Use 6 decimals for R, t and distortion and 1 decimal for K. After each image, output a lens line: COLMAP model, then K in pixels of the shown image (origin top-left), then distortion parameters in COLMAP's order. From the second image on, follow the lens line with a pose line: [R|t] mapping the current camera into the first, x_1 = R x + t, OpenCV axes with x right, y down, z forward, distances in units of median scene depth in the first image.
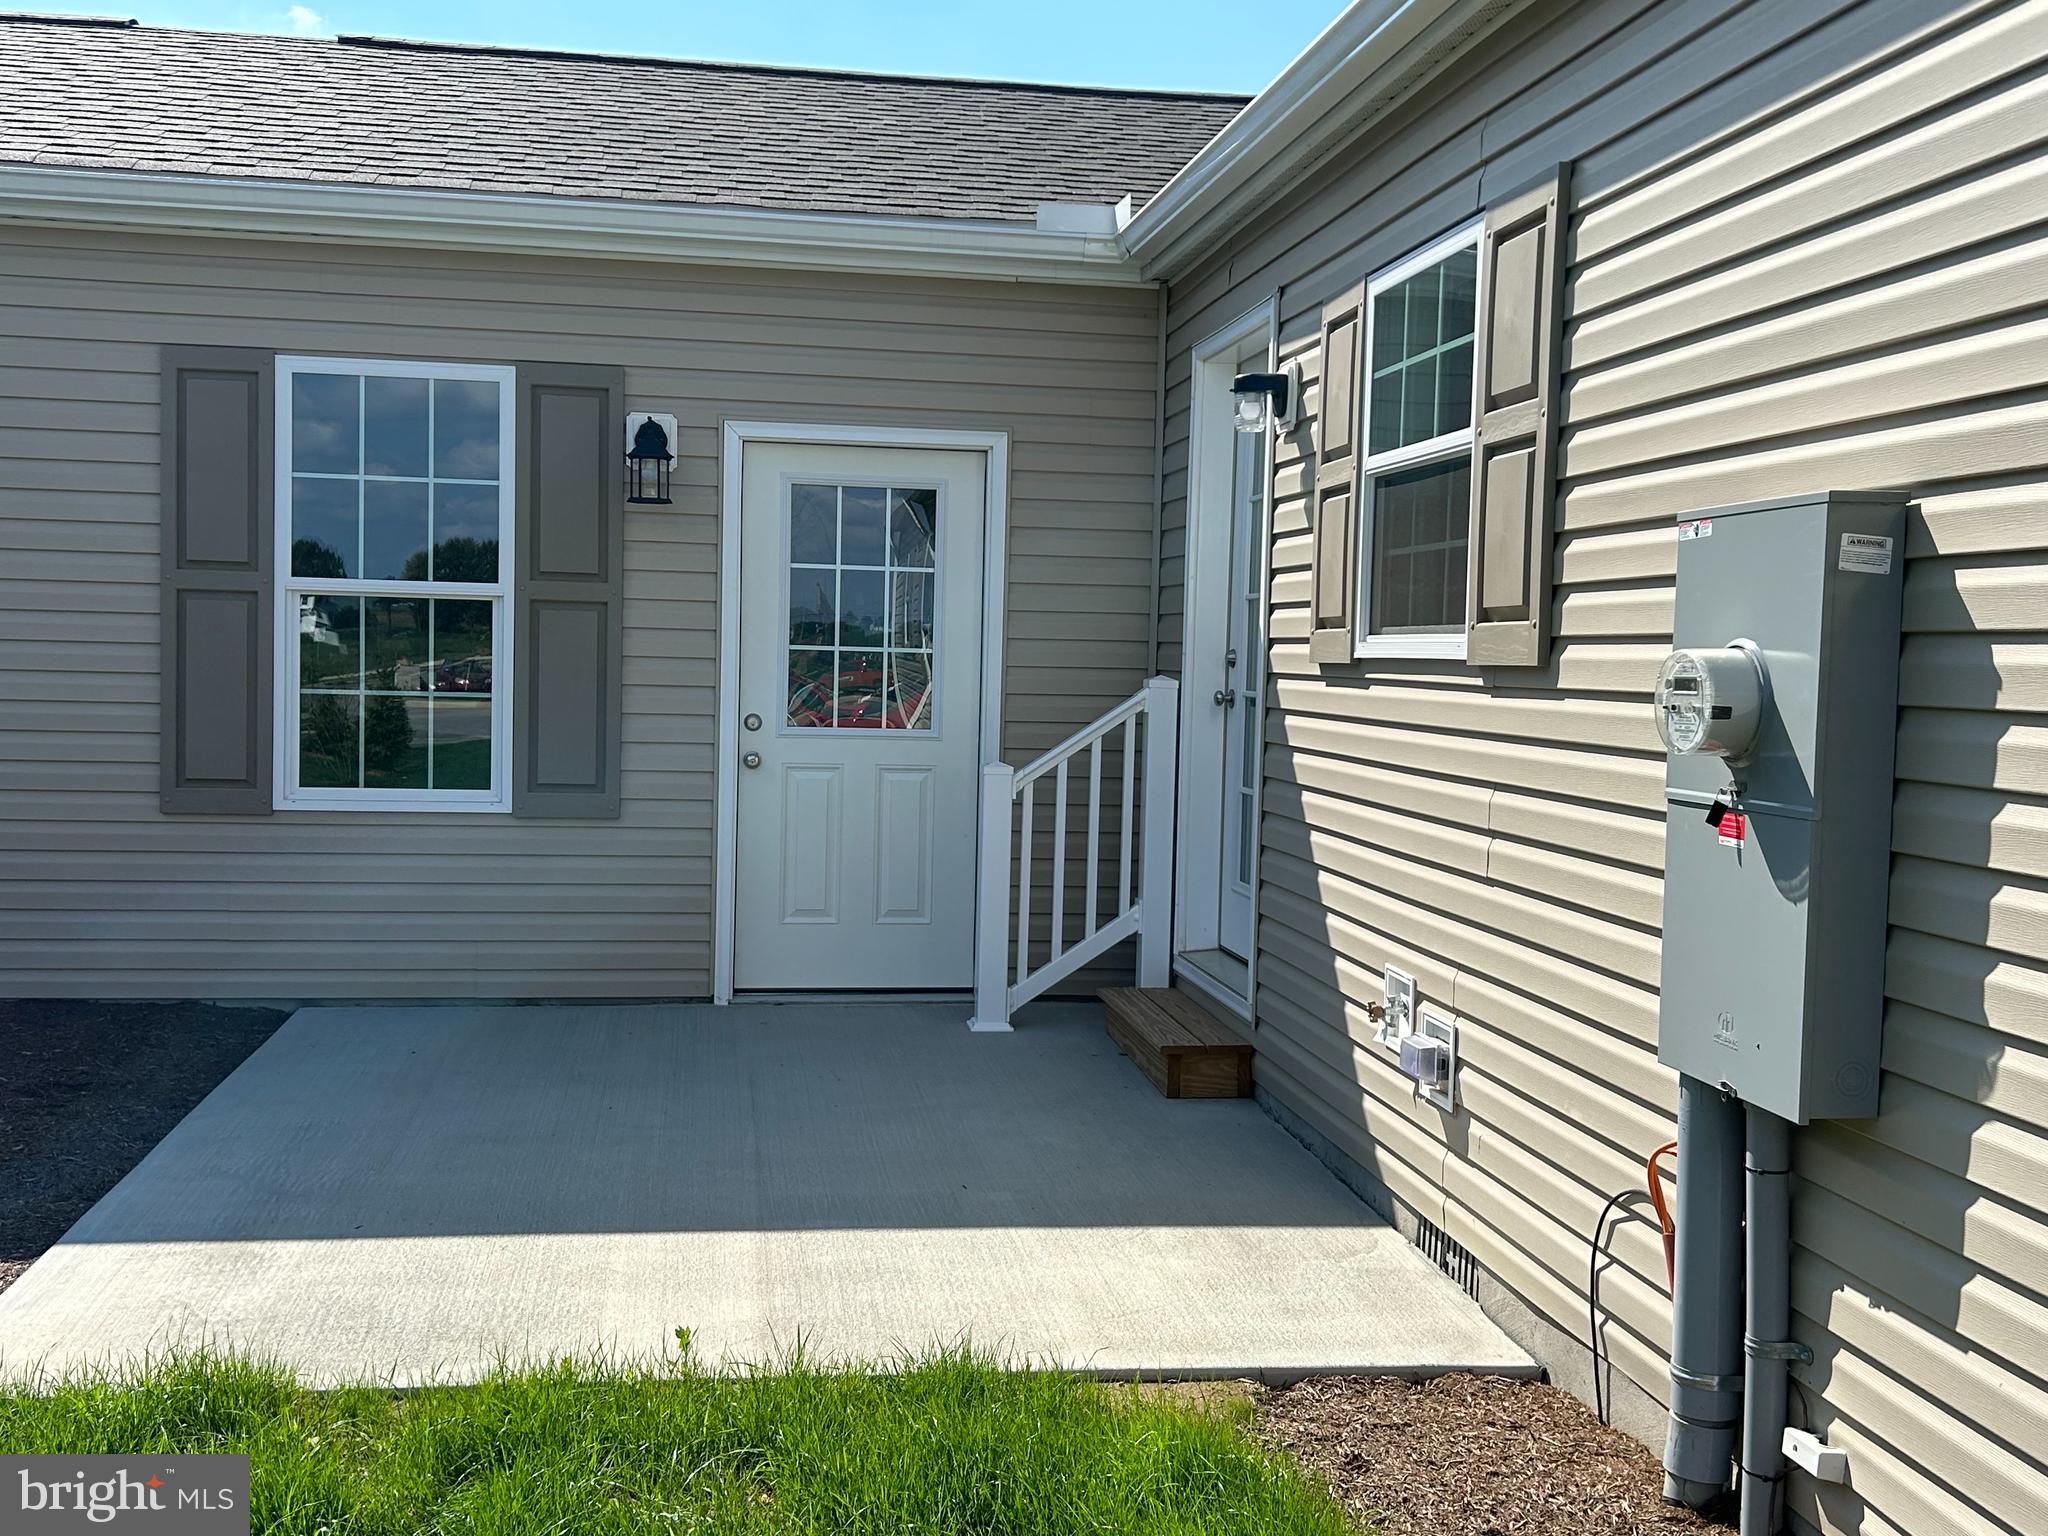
lens RADIAL K [[2053.5, 0, 1028.8], [0, 2053.5, 769.5], [0, 0, 1]] dist [0.053976, 0.000000]
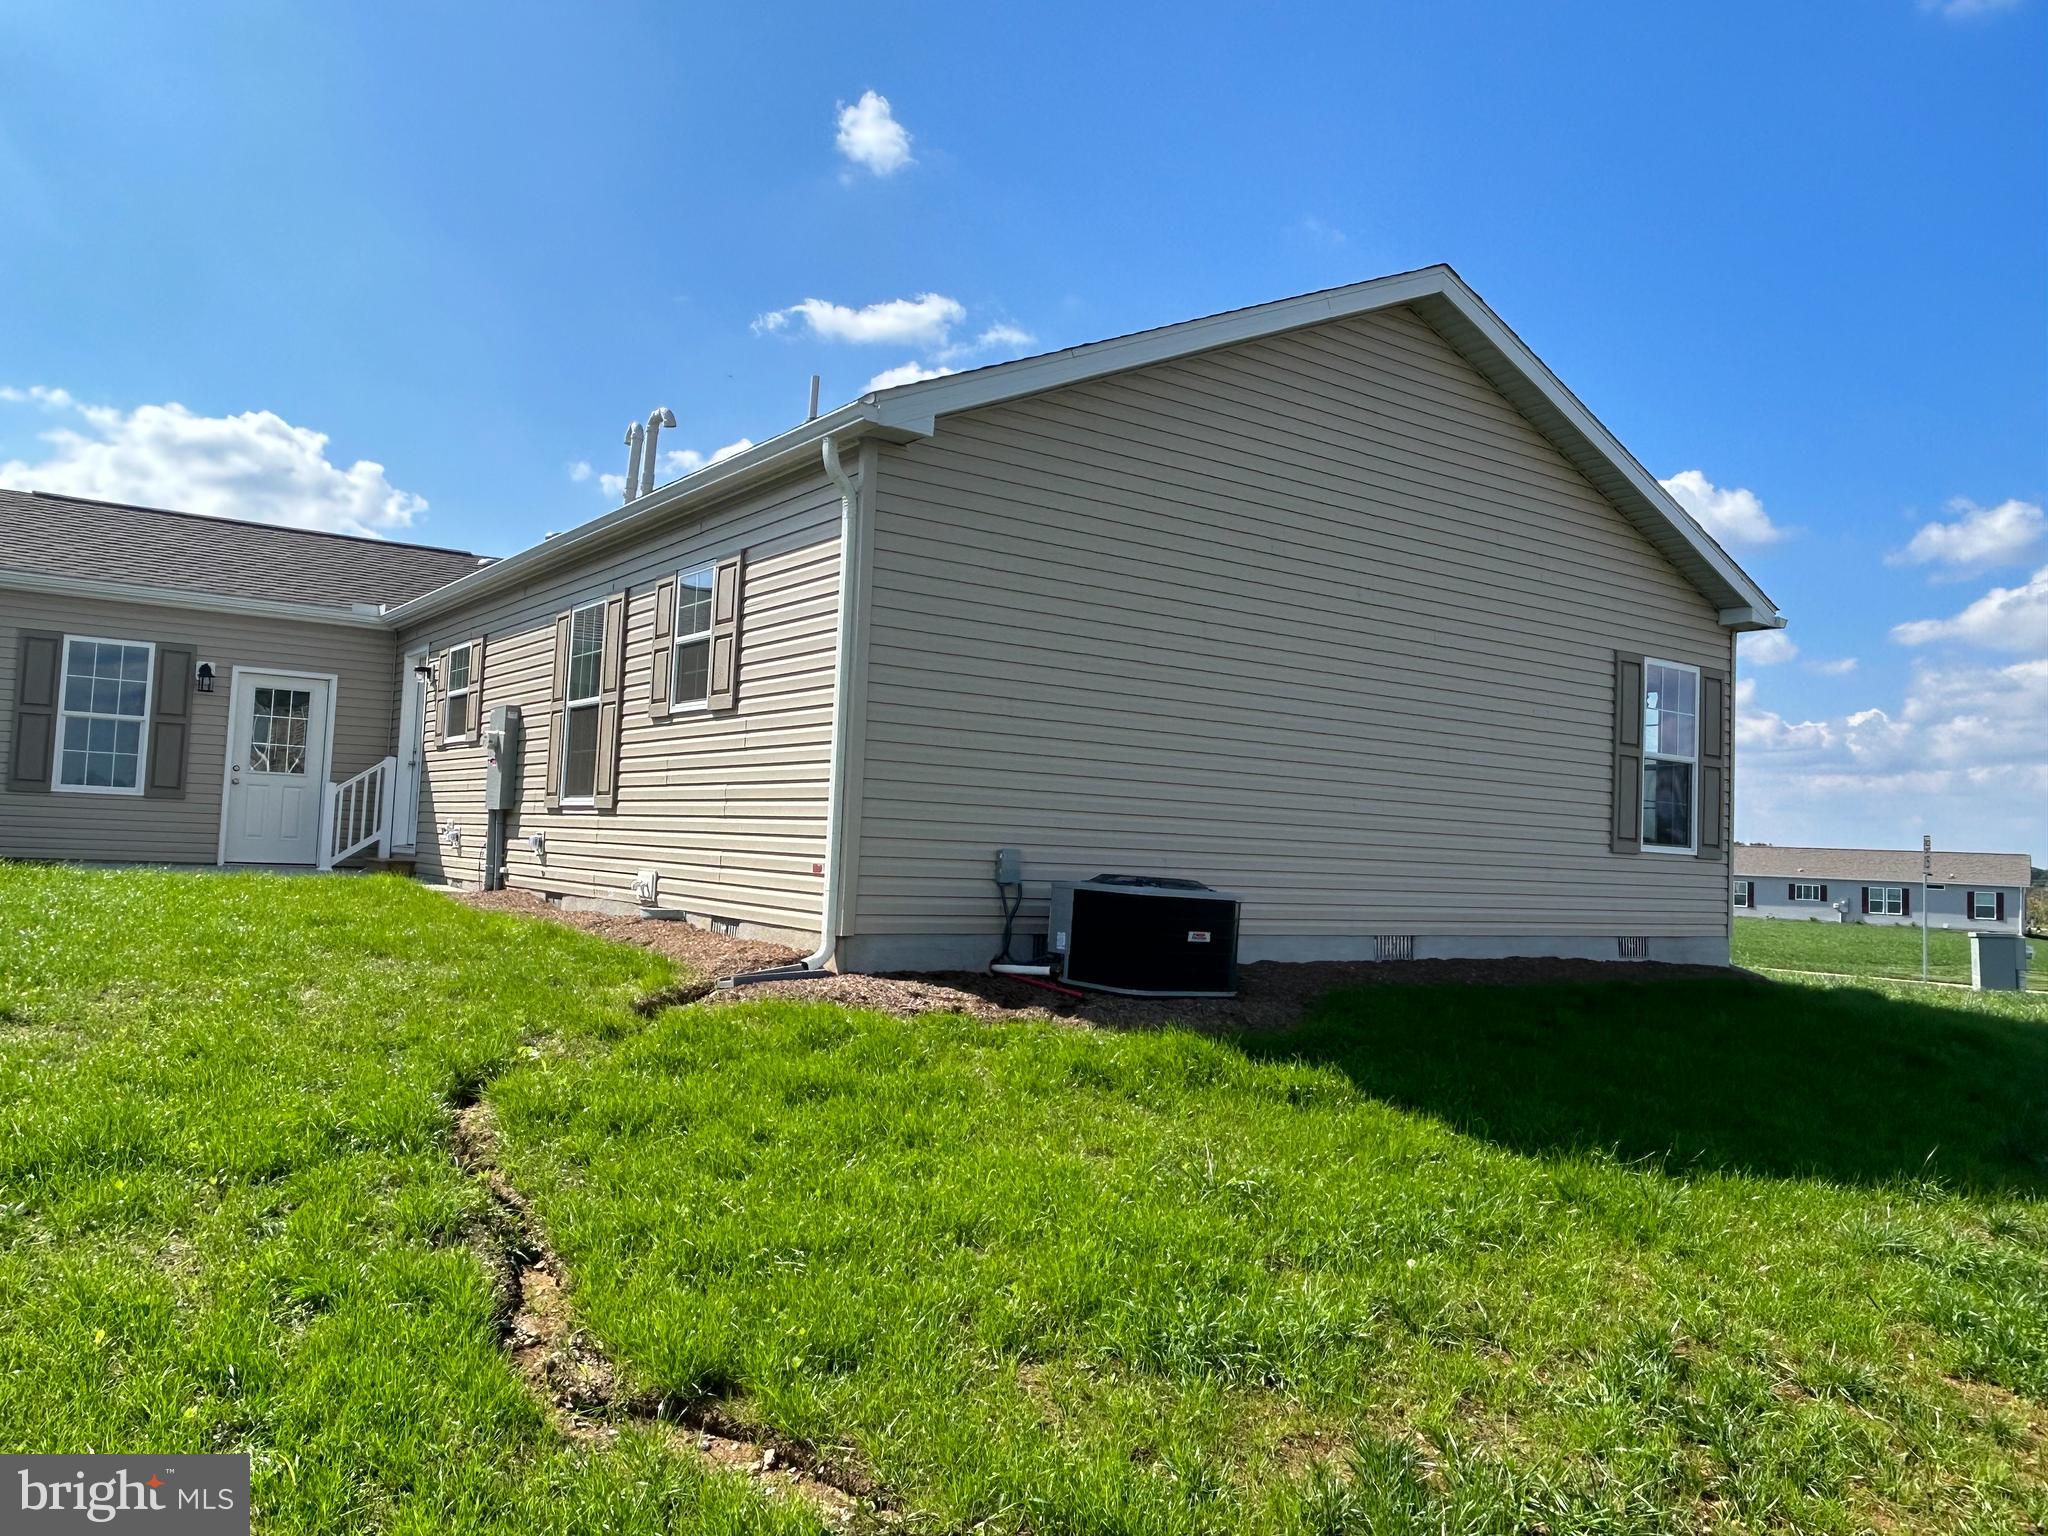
lens RADIAL K [[1486.0, 0, 1029.5], [0, 1486.0, 753.6], [0, 0, 1]] dist [-0.001224, -0.005408]
pose [[0.893985, 0.039836, 0.446322, -0.073853], [0.006978, 0.994682, -0.102756, 0.187484], [-0.448042, 0.094977, 0.888953, -1.424752]]
